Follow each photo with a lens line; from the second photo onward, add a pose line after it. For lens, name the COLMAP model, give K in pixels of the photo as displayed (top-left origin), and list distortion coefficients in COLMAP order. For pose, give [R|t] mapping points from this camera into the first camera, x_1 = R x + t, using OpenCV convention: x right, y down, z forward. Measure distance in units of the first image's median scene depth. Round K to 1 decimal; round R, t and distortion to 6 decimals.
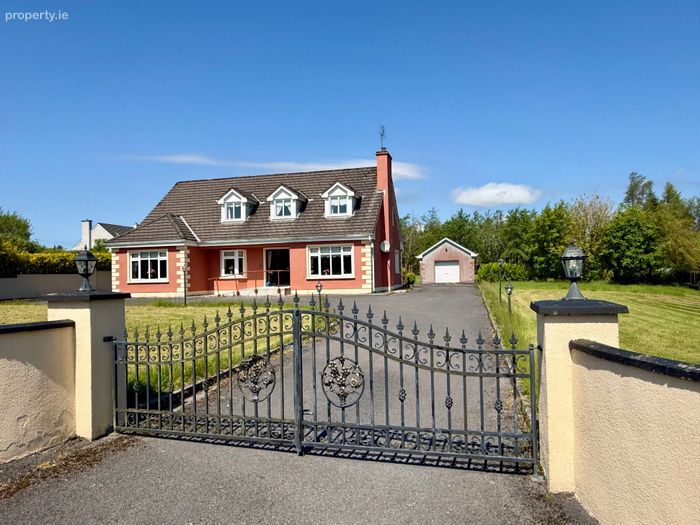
lens RADIAL K [[502.0, 0, 350.0], [0, 502.0, 262.5], [0, 0, 1]] dist [-0.001665, -0.000573]
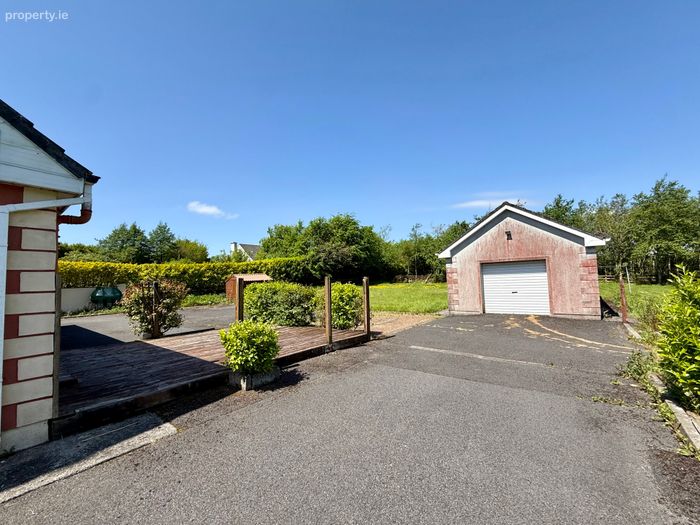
lens RADIAL K [[284.8, 0, 347.1], [0, 284.8, 263.9], [0, 0, 1]] dist [0.001706, 0.000090]
pose [[0.907796, -0.030876, -0.418273, 0.286072], [0.023316, 0.999460, -0.023175, 0.001750], [0.418763, 0.011285, 0.908026, 1.243307]]
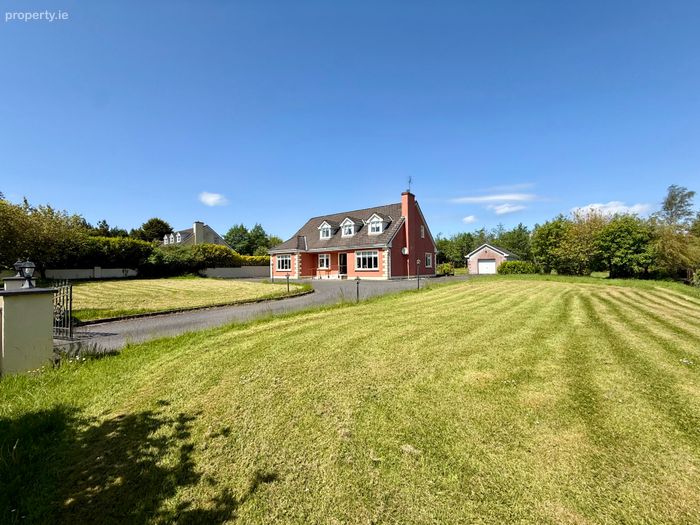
lens RADIAL K [[284.8, 0, 347.1], [0, 284.8, 263.9], [0, 0, 1]] dist [0.001706, 0.000090]
pose [[0.911139, 0.005835, -0.412058, 0.280270], [0.000950, 0.999867, 0.016260, -0.005709], [0.412098, -0.015206, 0.911012, 0.082929]]
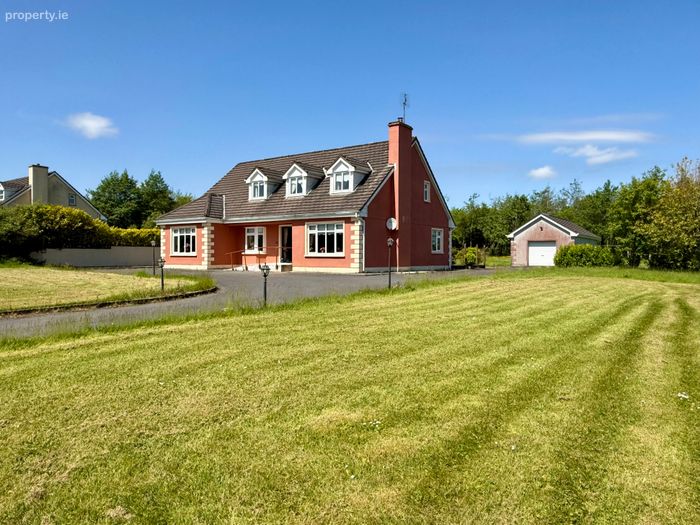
lens RADIAL K [[502.0, 0, 350.0], [0, 502.0, 262.5], [0, 0, 1]] dist [-0.001665, -0.000573]
pose [[0.931465, 0.031485, -0.362465, 0.340255], [-0.015370, 0.998765, 0.047257, -0.003382], [0.363505, -0.038447, 0.930798, 0.094437]]
